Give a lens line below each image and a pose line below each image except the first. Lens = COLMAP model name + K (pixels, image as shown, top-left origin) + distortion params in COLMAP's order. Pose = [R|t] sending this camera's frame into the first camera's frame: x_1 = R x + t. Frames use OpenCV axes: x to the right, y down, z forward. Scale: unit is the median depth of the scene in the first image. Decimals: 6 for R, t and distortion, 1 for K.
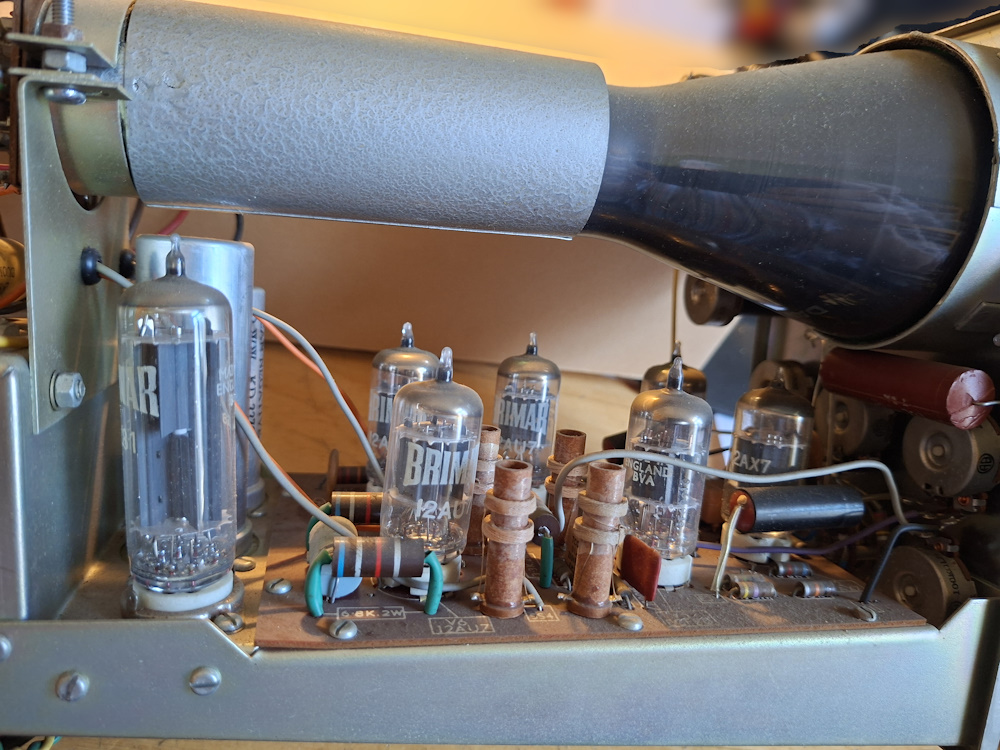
lens RADIAL K [[740.0, 0, 500.0], [0, 740.0, 375.0], [0, 0, 1]] dist [0.087130, -0.255259]
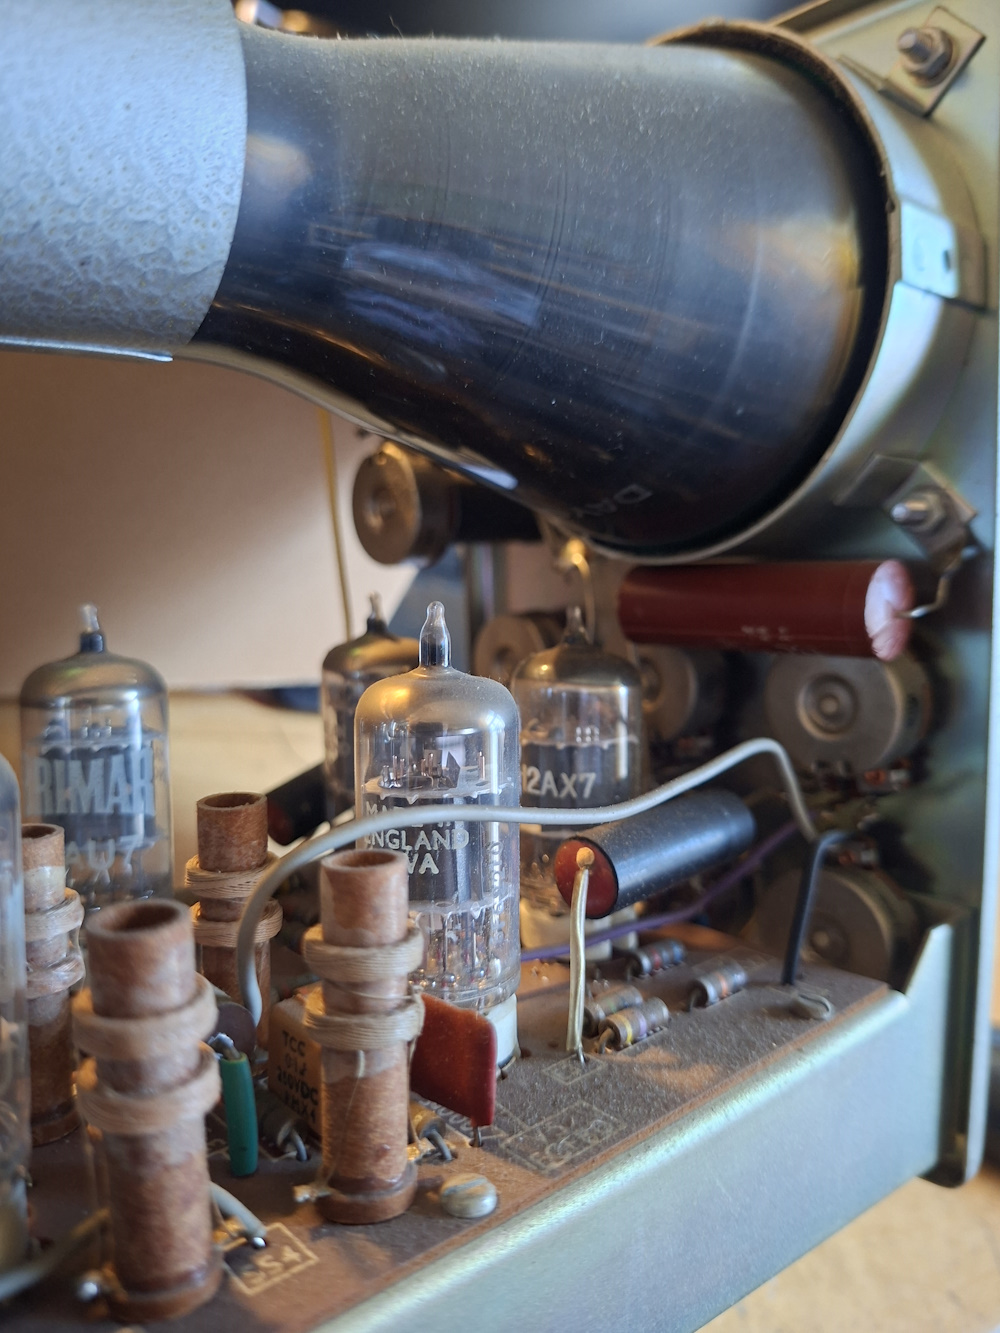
lens RADIAL K [[986.5, 0, 500.1], [0, 986.5, 662.5], [0, 0, 1]] dist [0.087130, -0.255259]
pose [[0.872713, -0.143784, 0.466582, -0.032186], [0.158882, 0.987272, 0.007062, 0.018492], [-0.461658, 0.067969, 0.884450, 0.409660]]
